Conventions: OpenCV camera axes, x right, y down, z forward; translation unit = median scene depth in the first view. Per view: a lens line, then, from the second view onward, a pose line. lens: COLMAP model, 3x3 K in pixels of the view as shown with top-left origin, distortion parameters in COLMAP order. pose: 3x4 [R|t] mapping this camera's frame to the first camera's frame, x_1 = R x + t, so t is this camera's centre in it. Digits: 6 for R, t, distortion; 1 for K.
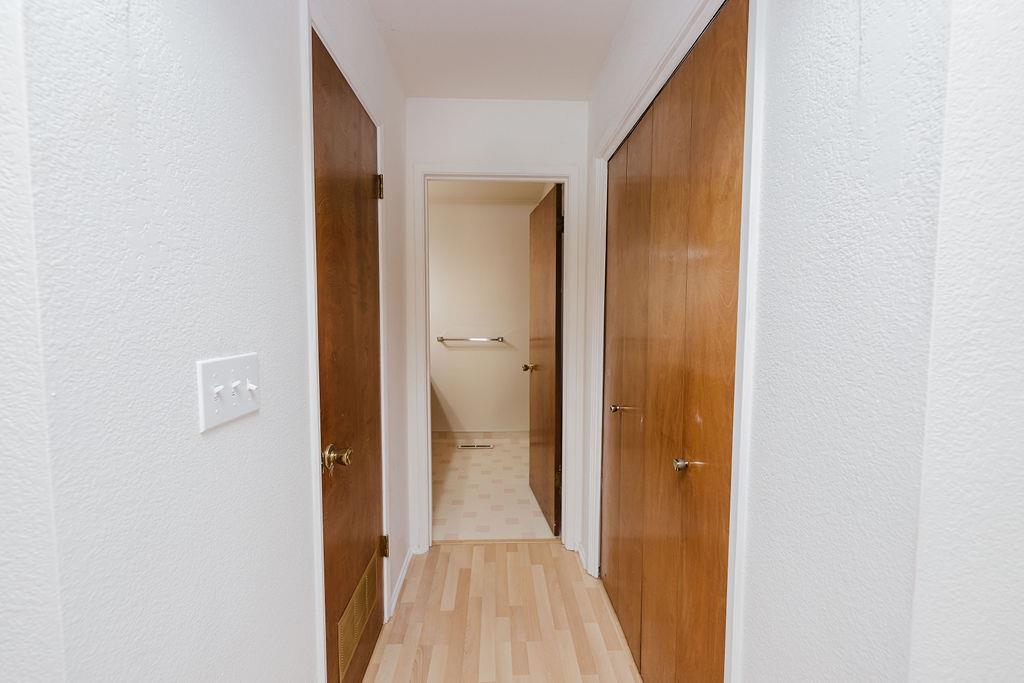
lens RADIAL K [[424.0, 0, 508.1], [0, 424.0, 342.6], [0, 0, 1]] dist [-0.000622, 0.000218]
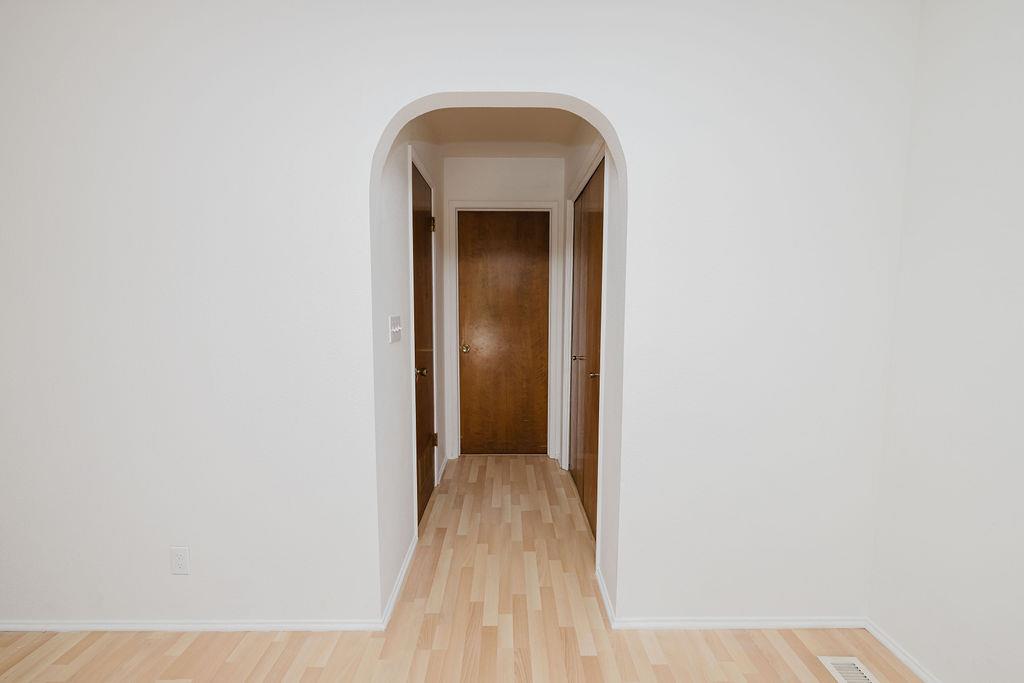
lens RADIAL K [[424.0, 0, 508.1], [0, 424.0, 342.6], [0, 0, 1]] dist [-0.000622, 0.000218]
pose [[0.999615, 0.002274, -0.027635, 0.037895], [-0.001581, 0.999684, 0.025071, 0.052809], [0.027684, -0.025018, 0.999304, -0.608710]]
